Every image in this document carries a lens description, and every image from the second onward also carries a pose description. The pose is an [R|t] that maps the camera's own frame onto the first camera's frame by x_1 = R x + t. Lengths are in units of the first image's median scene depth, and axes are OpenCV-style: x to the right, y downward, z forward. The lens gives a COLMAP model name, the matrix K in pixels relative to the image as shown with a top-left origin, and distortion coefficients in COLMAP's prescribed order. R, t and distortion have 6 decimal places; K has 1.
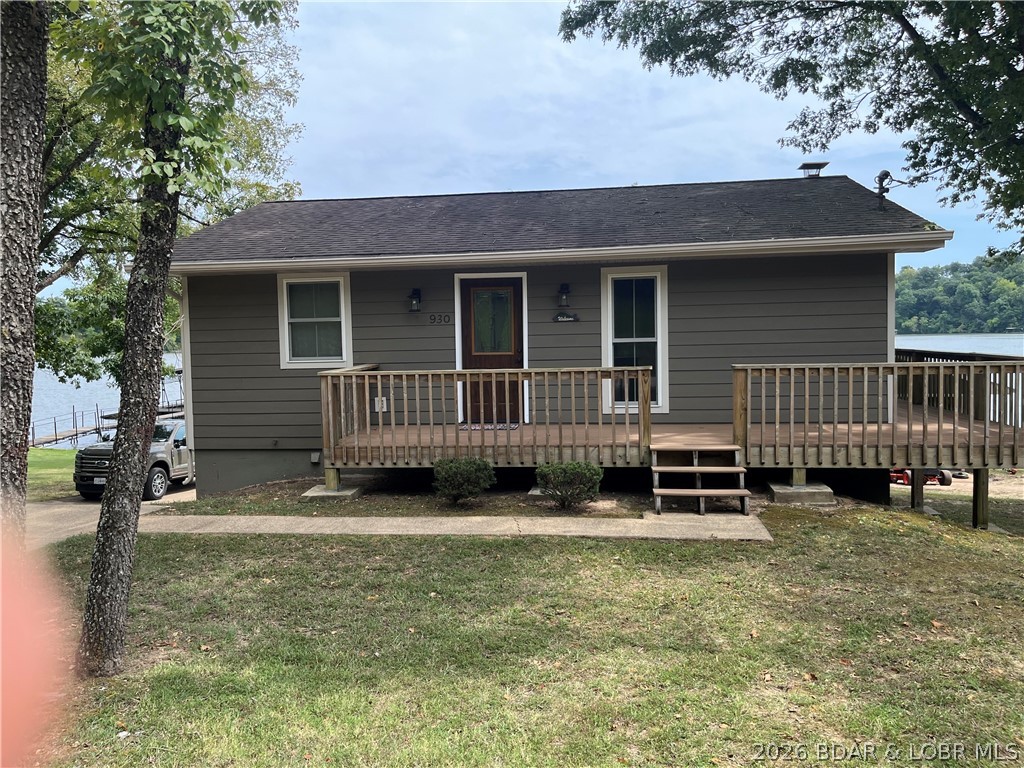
lens RADIAL K [[783.7, 0, 511.9], [0, 783.7, 381.9], [0, 0, 1]] dist [0.064919, -0.084618]
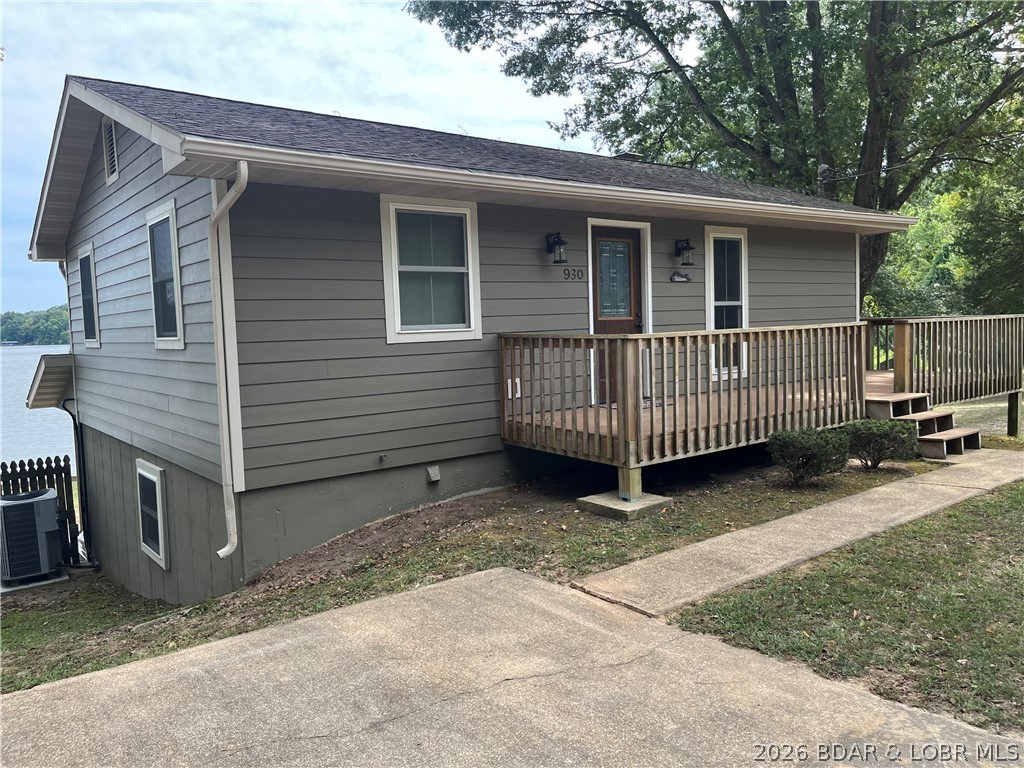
lens RADIAL K [[783.7, 0, 511.9], [0, 783.7, 381.9], [0, 0, 1]] dist [0.064919, -0.084618]
pose [[0.710474, -0.054573, 0.701604, -0.697753], [0.060432, 0.998037, 0.016434, 0.010854], [-0.701124, 0.030723, 0.712377, 0.489021]]
